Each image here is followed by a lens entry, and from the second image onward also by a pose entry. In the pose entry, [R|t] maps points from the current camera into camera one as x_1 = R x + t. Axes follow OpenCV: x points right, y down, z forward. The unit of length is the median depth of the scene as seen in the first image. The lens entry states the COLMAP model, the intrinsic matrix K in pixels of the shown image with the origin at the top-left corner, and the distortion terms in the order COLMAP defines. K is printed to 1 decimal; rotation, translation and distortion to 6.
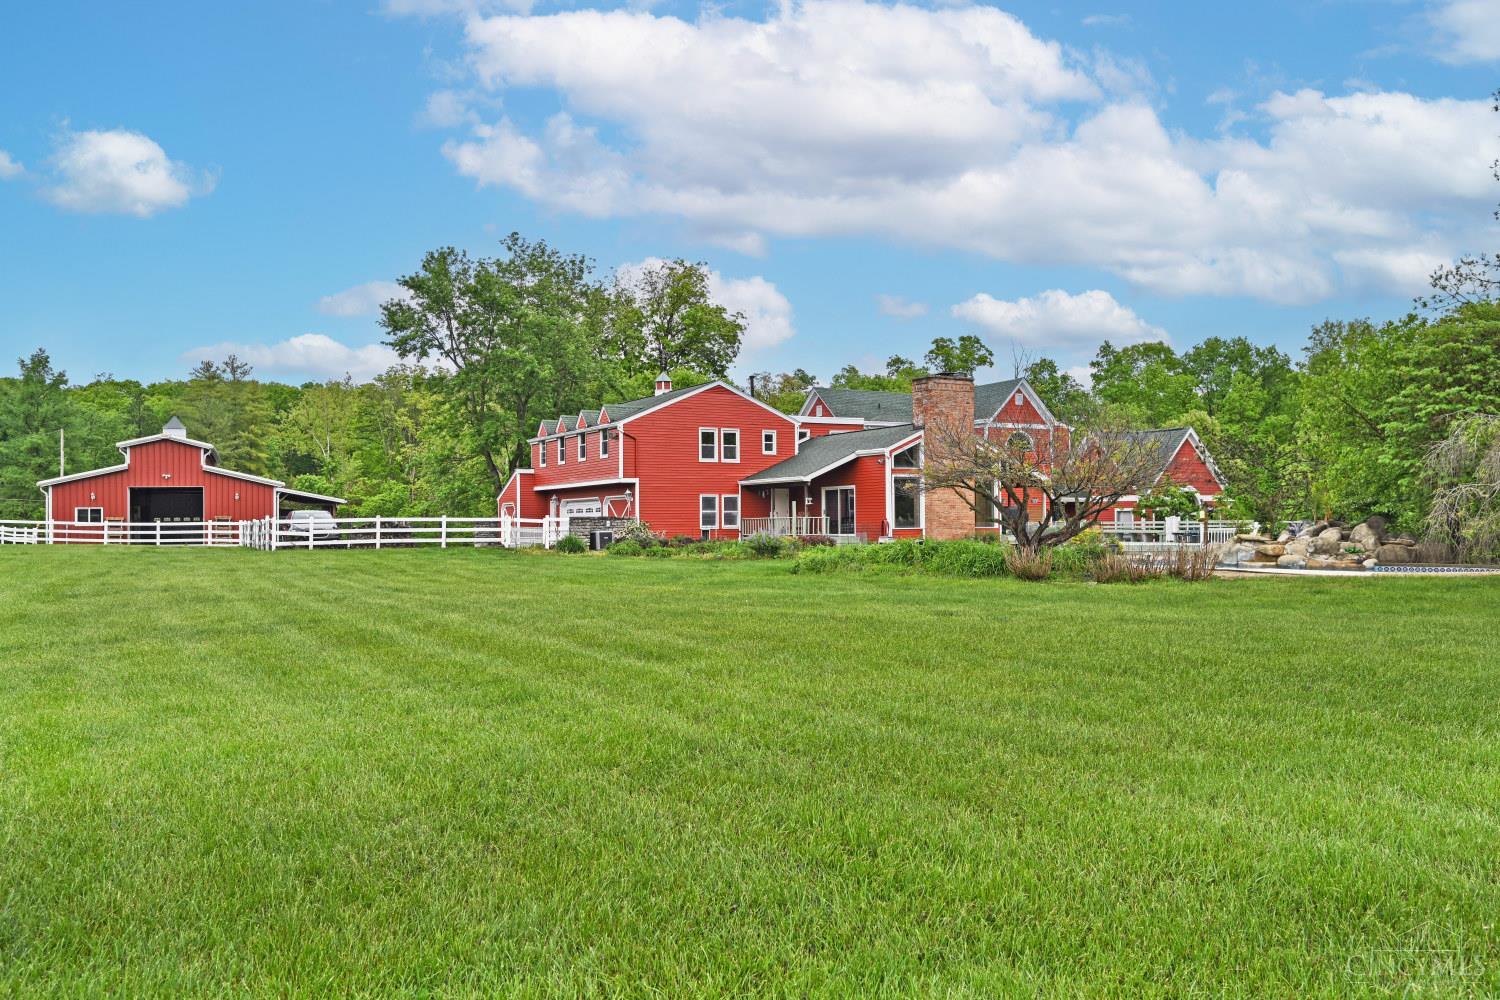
lens RADIAL K [[1149.6, 0, 750.9], [0, 1149.6, 494.6], [0, 0, 1]] dist [-0.004340, -0.001914]
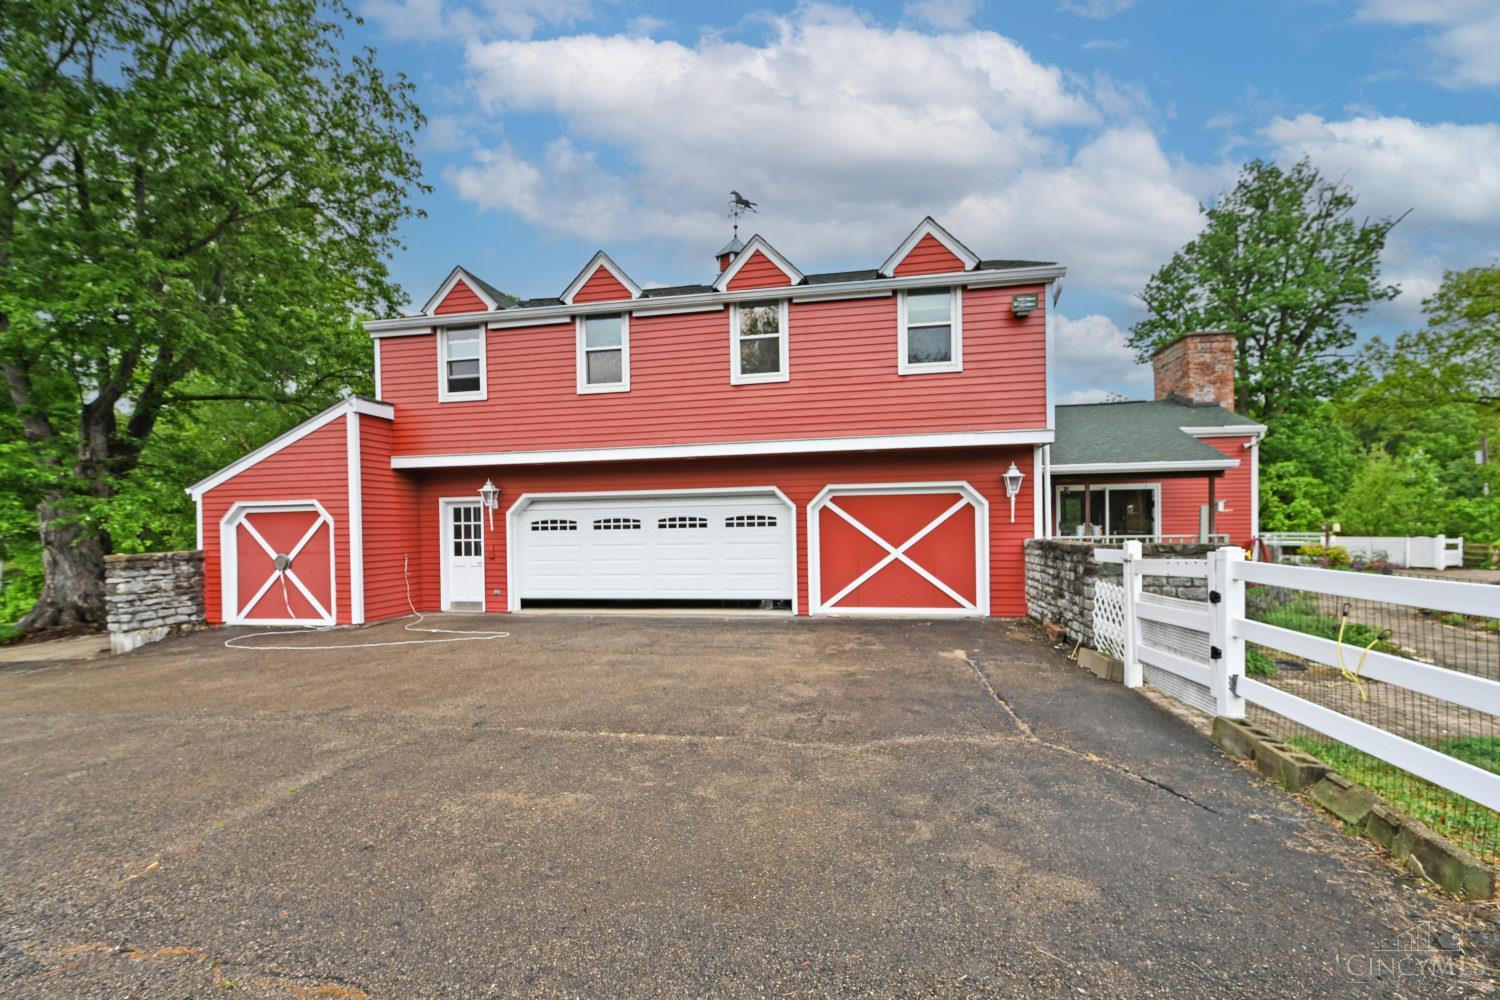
lens RADIAL K [[643.3, 0, 747.8], [0, 643.3, 531.8], [0, 0, 1]] dist [-0.001160, -0.000199]
pose [[0.614348, -0.010649, 0.788963, -0.315572], [-0.005709, 0.999823, 0.017940, 0.013758], [-0.789014, -0.015526, 0.614179, 0.904213]]
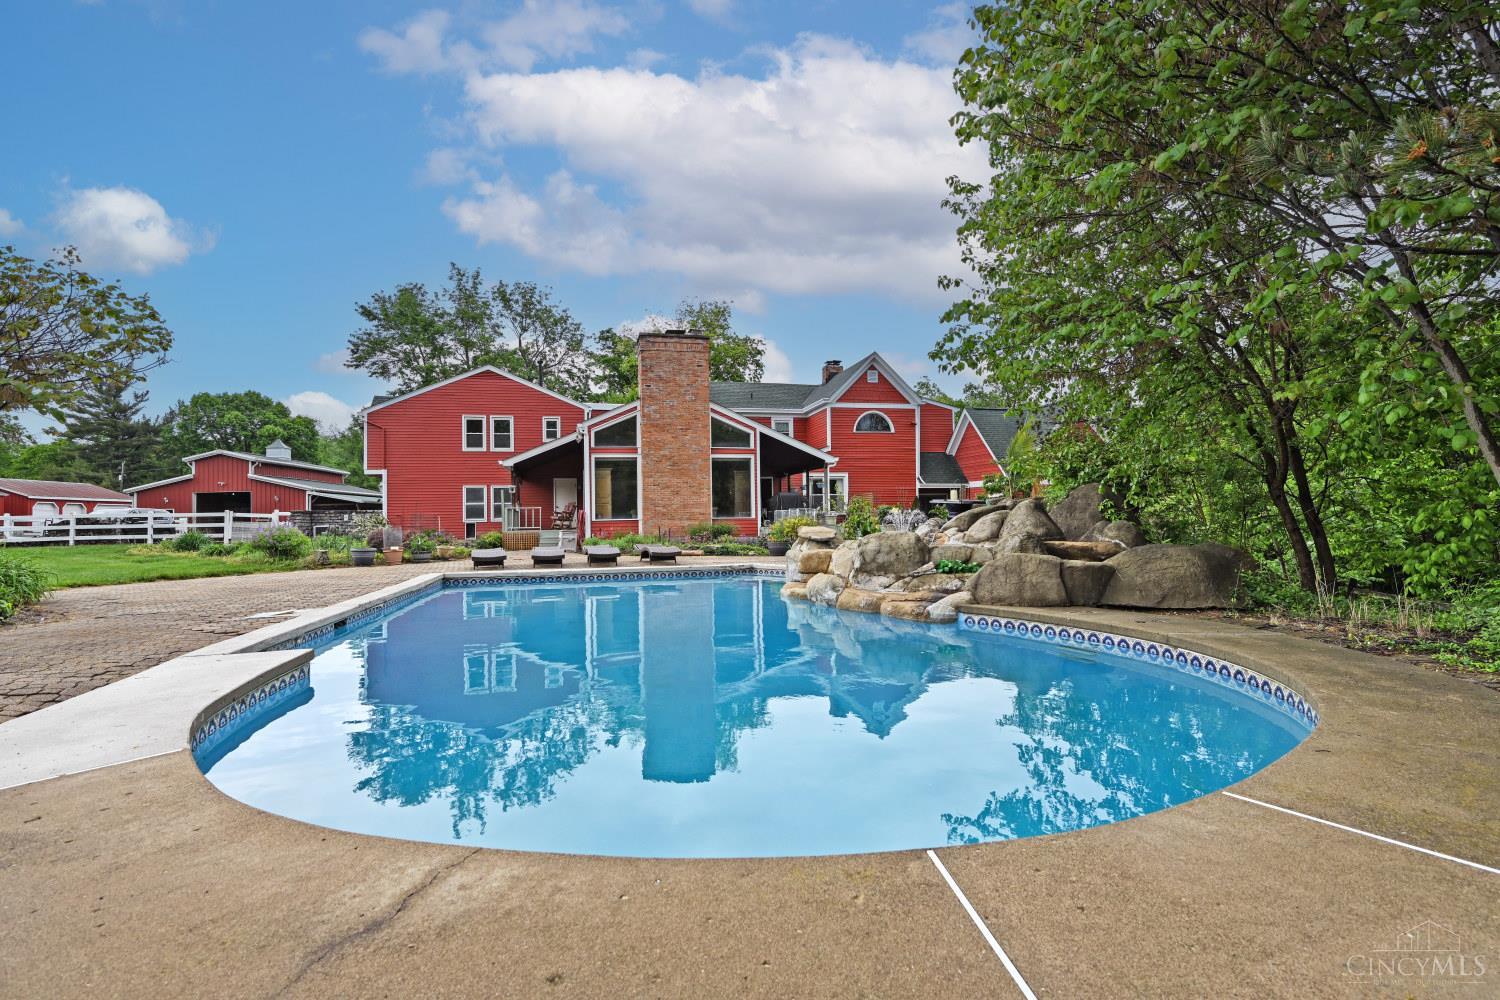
lens RADIAL K [[728.5, 0, 755.5], [0, 728.5, 500.7], [0, 0, 1]] dist [0.000760, 0.000198]
pose [[0.961905, -0.016263, -0.272901, 0.346179], [0.016938, 0.999857, 0.000117, 0.015998], [0.272860, -0.004735, 0.962042, 0.482355]]
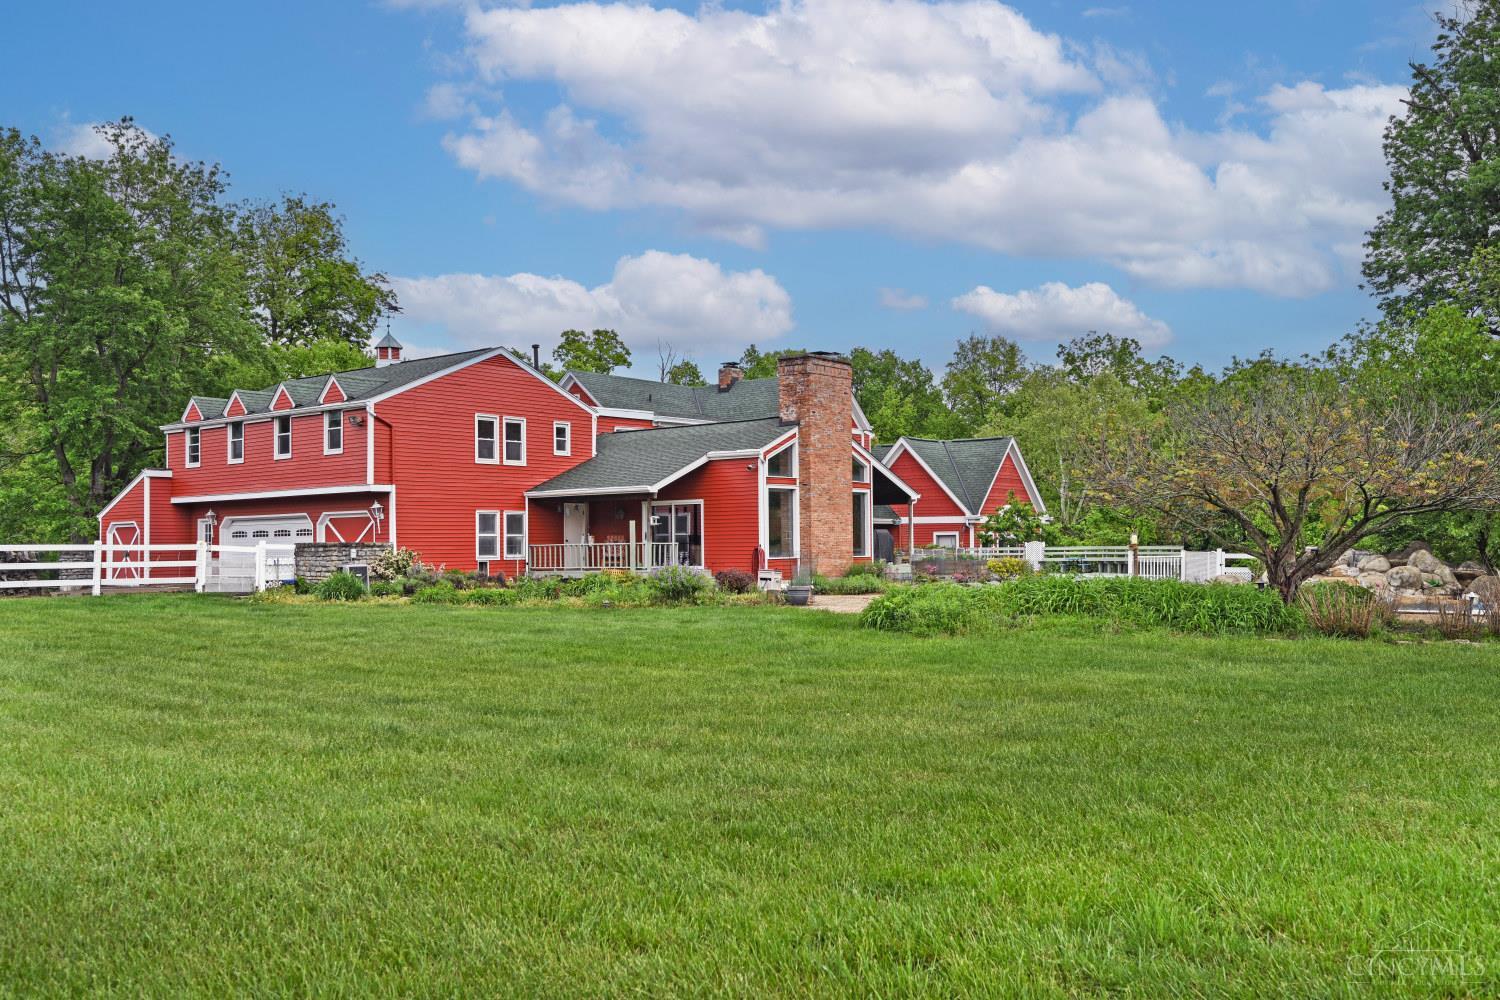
lens RADIAL K [[1284.5, 0, 750.0], [0, 1284.5, 500.0], [0, 0, 1]] dist [-0.002083, 0.000967]
pose [[0.928028, 0.011476, 0.372334, -0.176749], [-0.006429, 0.999870, -0.014793, 0.004005], [-0.372455, 0.011335, 0.927981, 0.219143]]
